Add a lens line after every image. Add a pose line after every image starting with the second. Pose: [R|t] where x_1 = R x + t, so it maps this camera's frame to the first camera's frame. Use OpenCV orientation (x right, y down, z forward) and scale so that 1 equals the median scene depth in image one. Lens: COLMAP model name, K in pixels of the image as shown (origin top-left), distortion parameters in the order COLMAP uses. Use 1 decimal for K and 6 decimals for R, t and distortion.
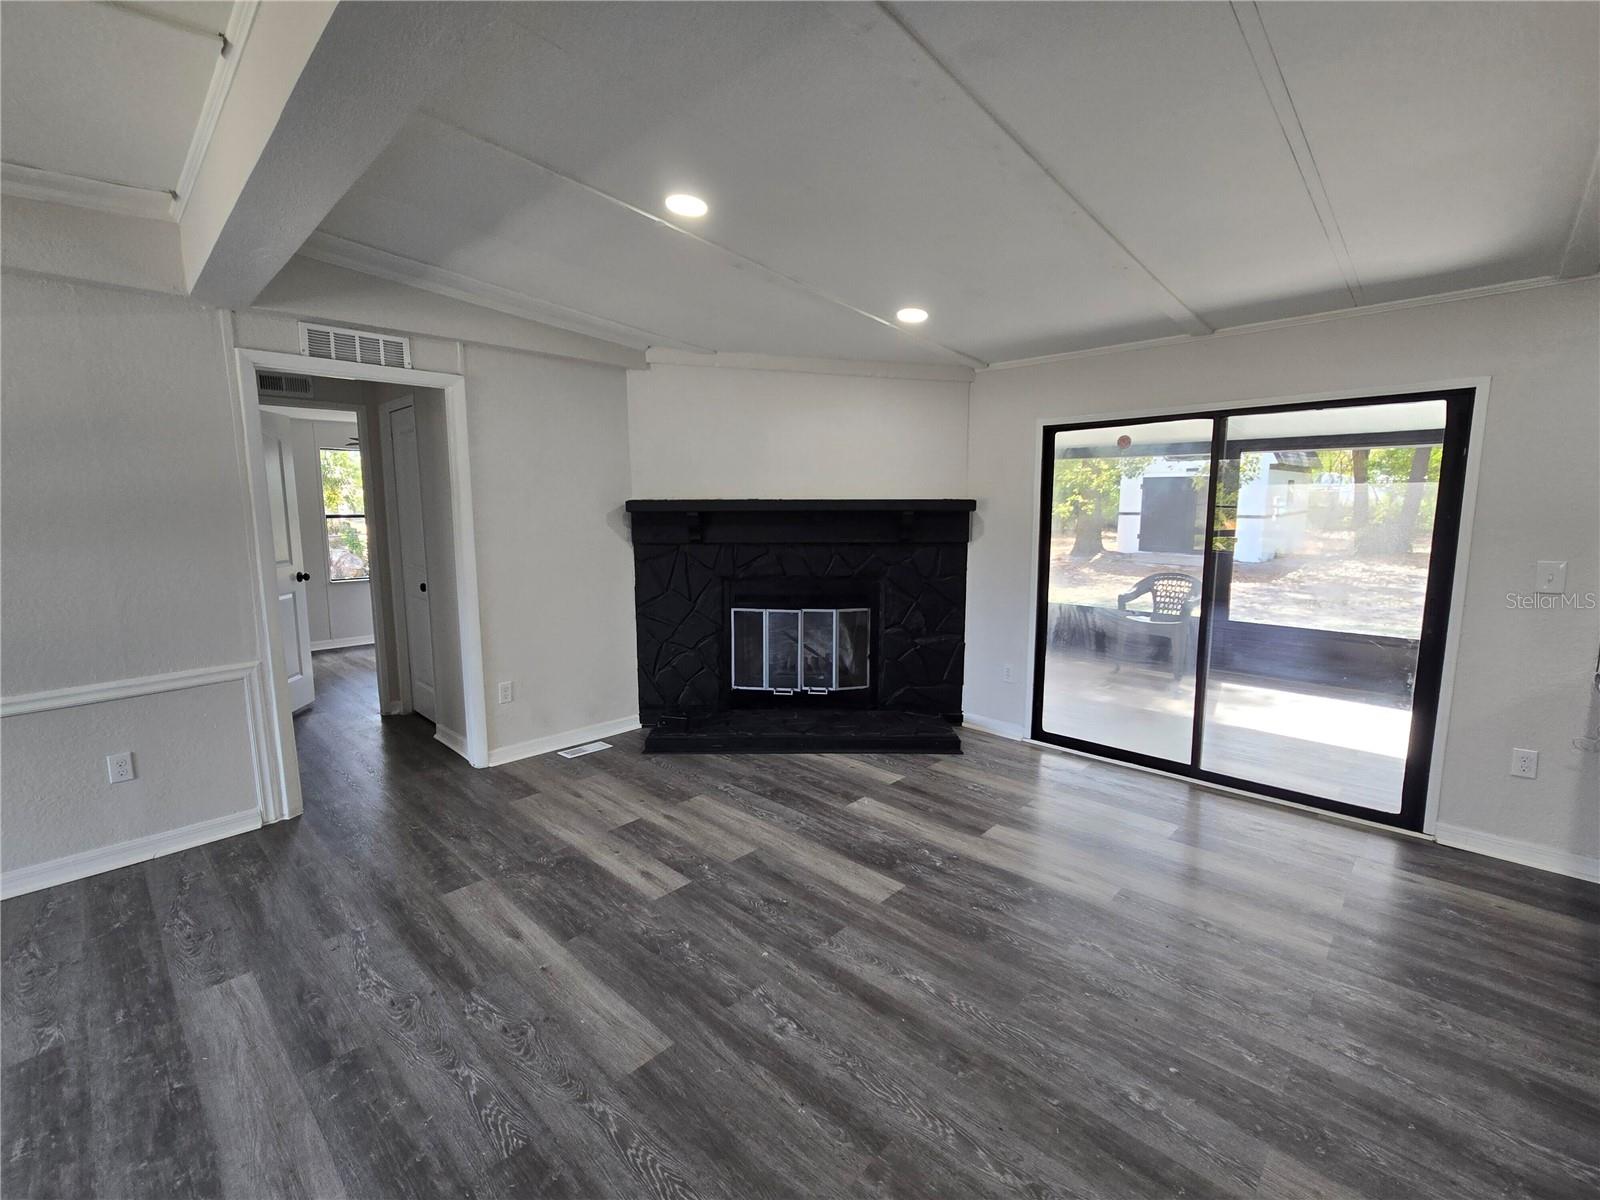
lens RADIAL K [[700.1, 0, 792.9], [0, 700.1, 593.1], [0, 0, 1]] dist [-0.001446, -0.000502]
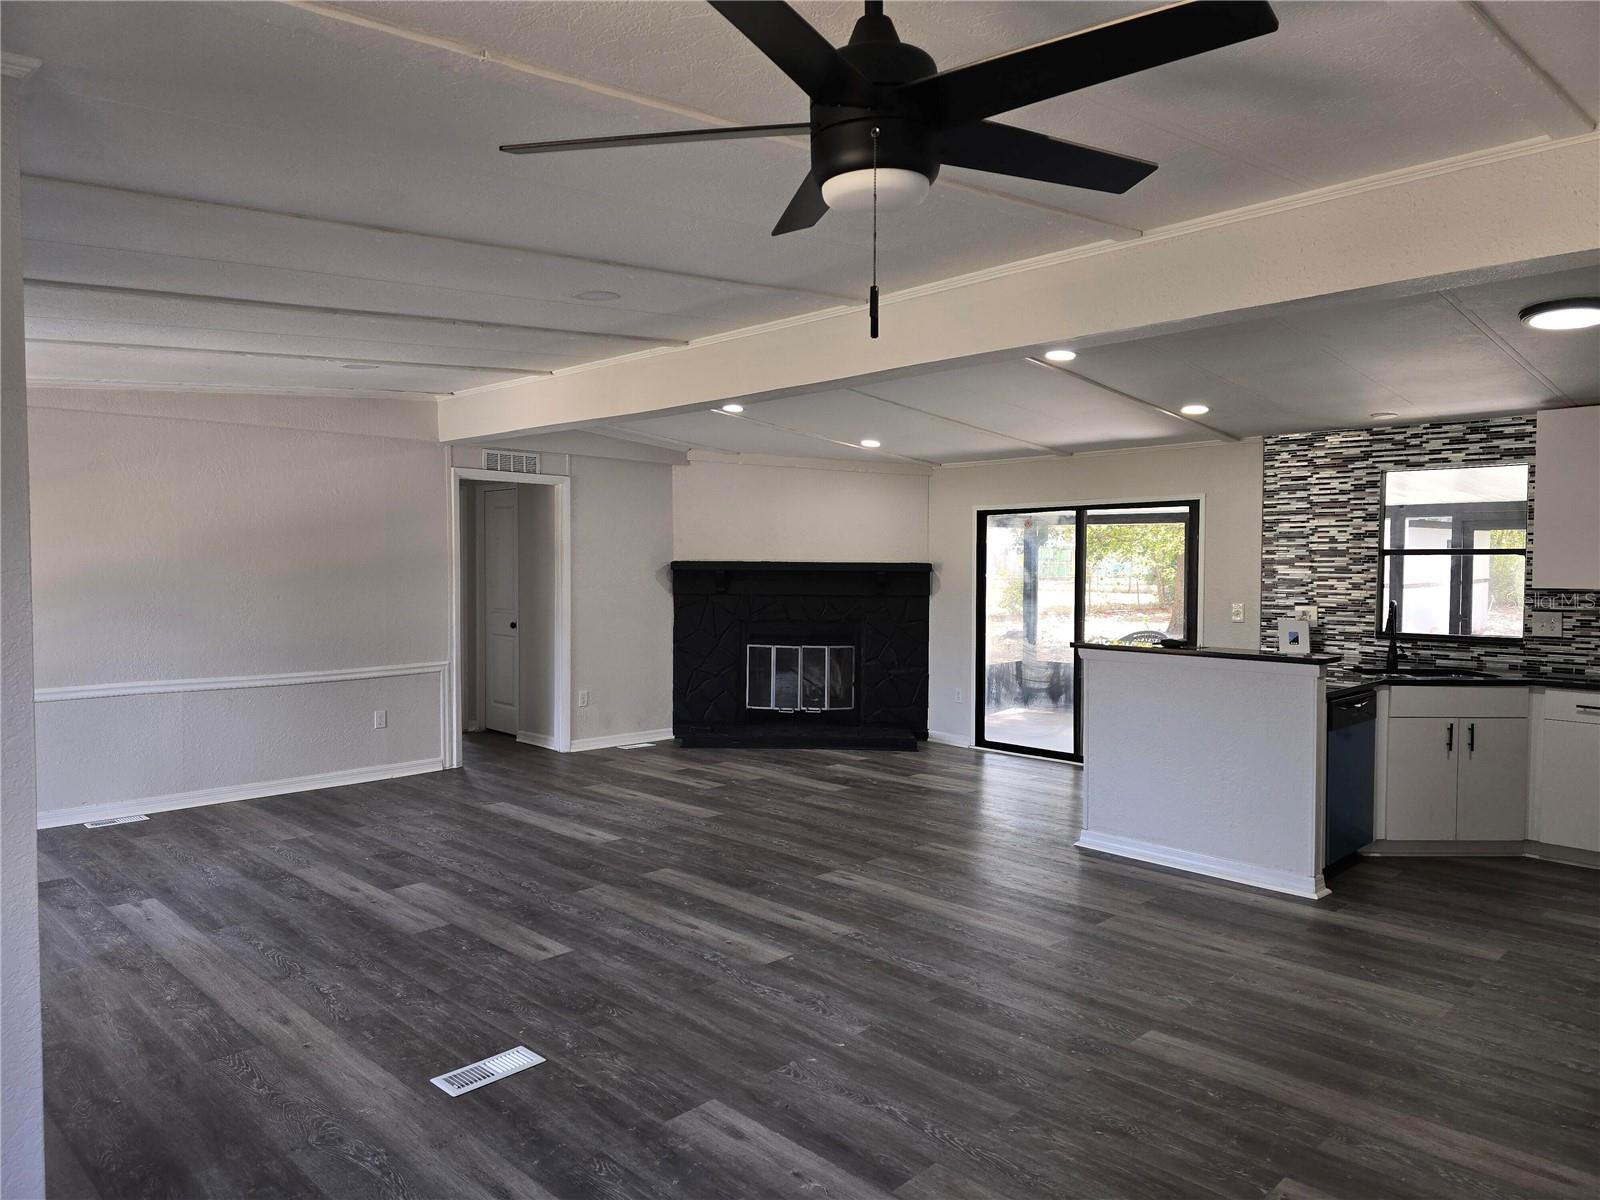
lens RADIAL K [[1076.3, 0, 800.0], [0, 1076.3, 600.0], [0, 0, 1]] dist [0.023873, -0.000354]
pose [[0.999711, 0.009794, -0.021945, 0.054868], [-0.011898, 0.995123, -0.097919, 0.136360], [0.020879, 0.098152, 0.994952, -1.016365]]
